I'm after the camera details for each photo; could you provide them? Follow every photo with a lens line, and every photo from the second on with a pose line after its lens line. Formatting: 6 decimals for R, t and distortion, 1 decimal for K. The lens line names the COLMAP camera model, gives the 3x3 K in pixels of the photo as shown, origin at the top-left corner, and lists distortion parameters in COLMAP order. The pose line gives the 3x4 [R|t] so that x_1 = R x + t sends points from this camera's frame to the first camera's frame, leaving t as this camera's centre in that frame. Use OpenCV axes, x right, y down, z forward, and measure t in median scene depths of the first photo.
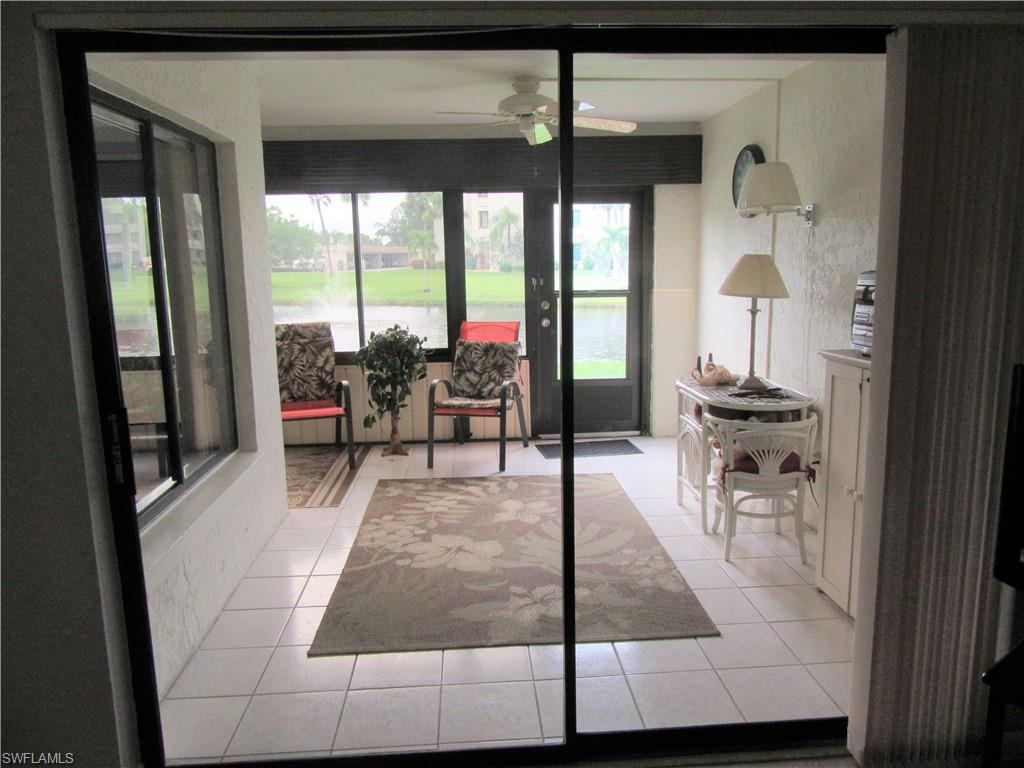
lens RADIAL K [[752.5, 0, 515.0], [0, 752.5, 385.7], [0, 0, 1]] dist [-0.020092, 0.016888]
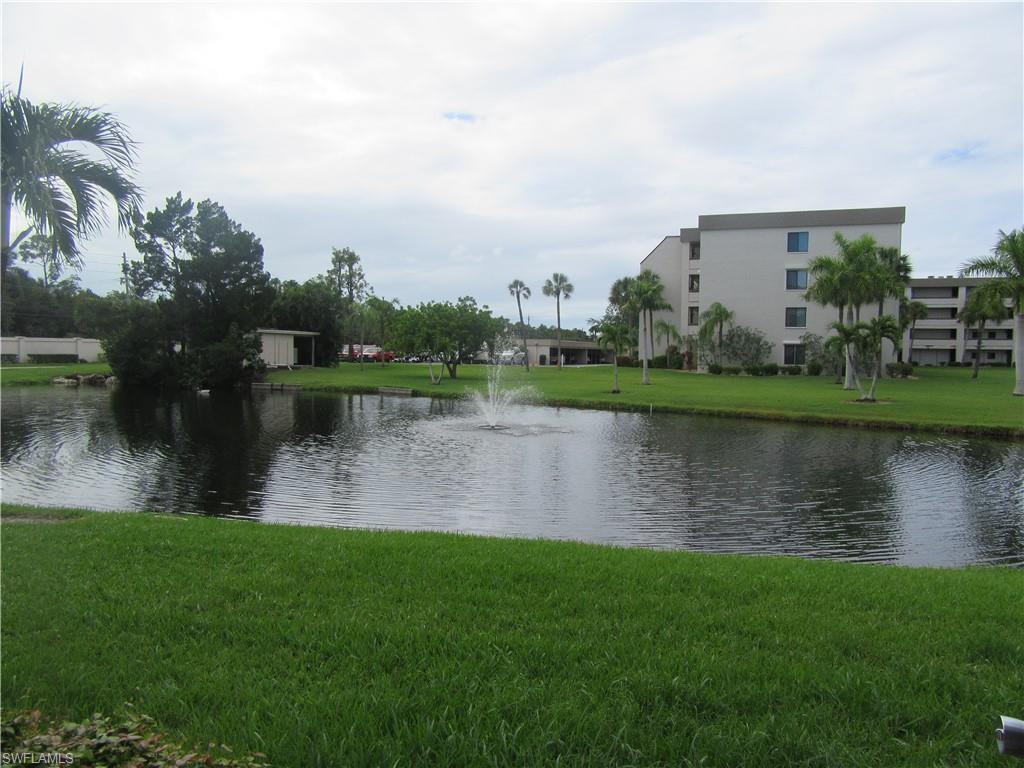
lens RADIAL K [[752.5, 0, 515.0], [0, 752.5, 385.7], [0, 0, 1]] dist [-0.020092, 0.016888]
pose [[0.959162, 0.044863, -0.279276, 0.114347], [-0.080018, 0.990047, -0.115775, -0.175621], [0.271302, 0.133394, 0.953206, 1.036775]]
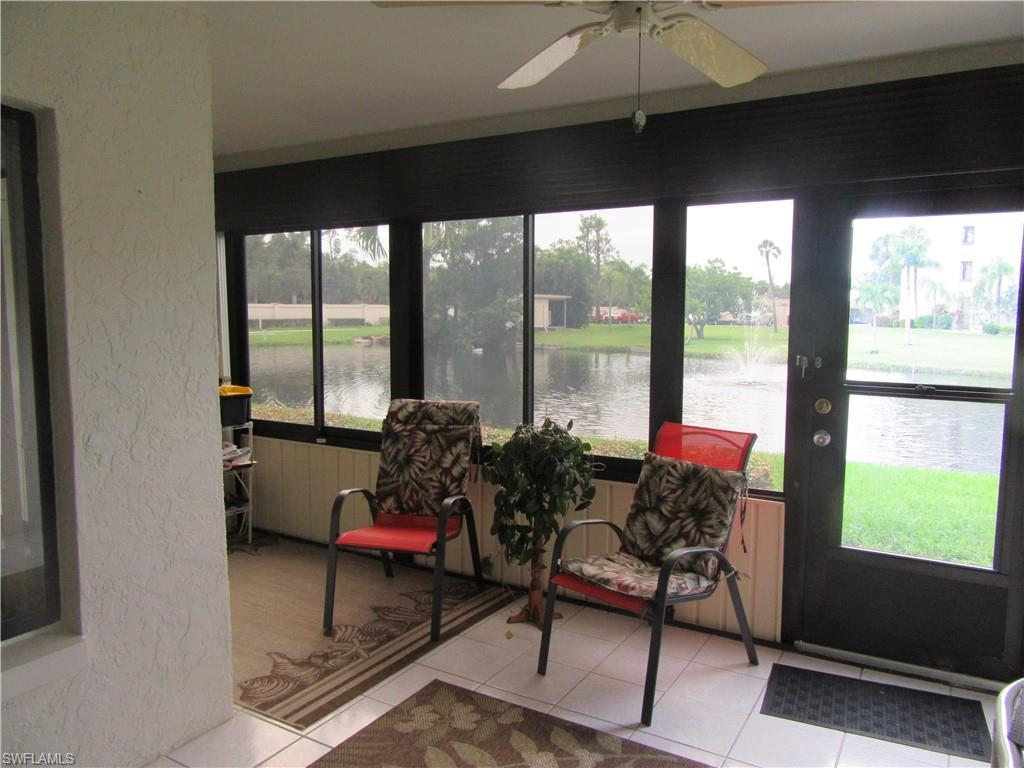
lens RADIAL K [[752.5, 0, 515.0], [0, 752.5, 385.7], [0, 0, 1]] dist [-0.020092, 0.016888]
pose [[0.829282, 0.076183, -0.553613, 0.163756], [-0.114377, 0.992831, -0.034706, -0.083073], [0.547000, 0.092102, 0.832051, 0.462871]]
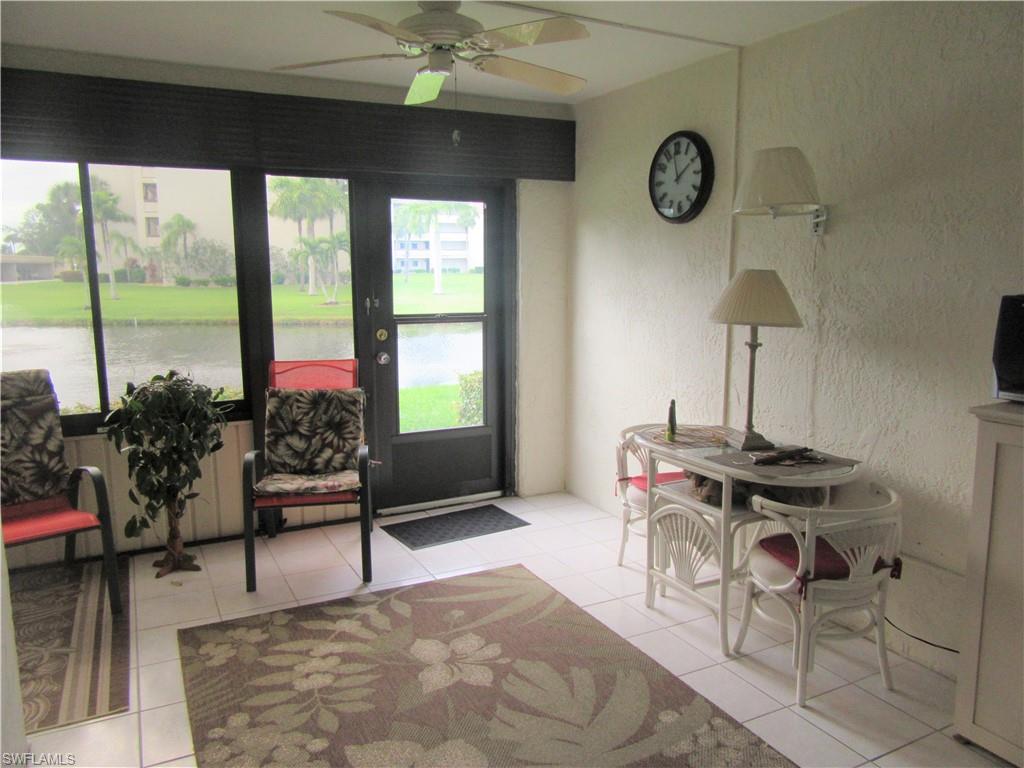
lens RADIAL K [[752.5, 0, 515.0], [0, 752.5, 385.7], [0, 0, 1]] dist [-0.020092, 0.016888]
pose [[0.915689, -0.046337, 0.399207, -0.146116], [0.053946, 0.998513, -0.007839, -0.047382], [-0.398250, 0.028714, 0.916827, 0.295196]]
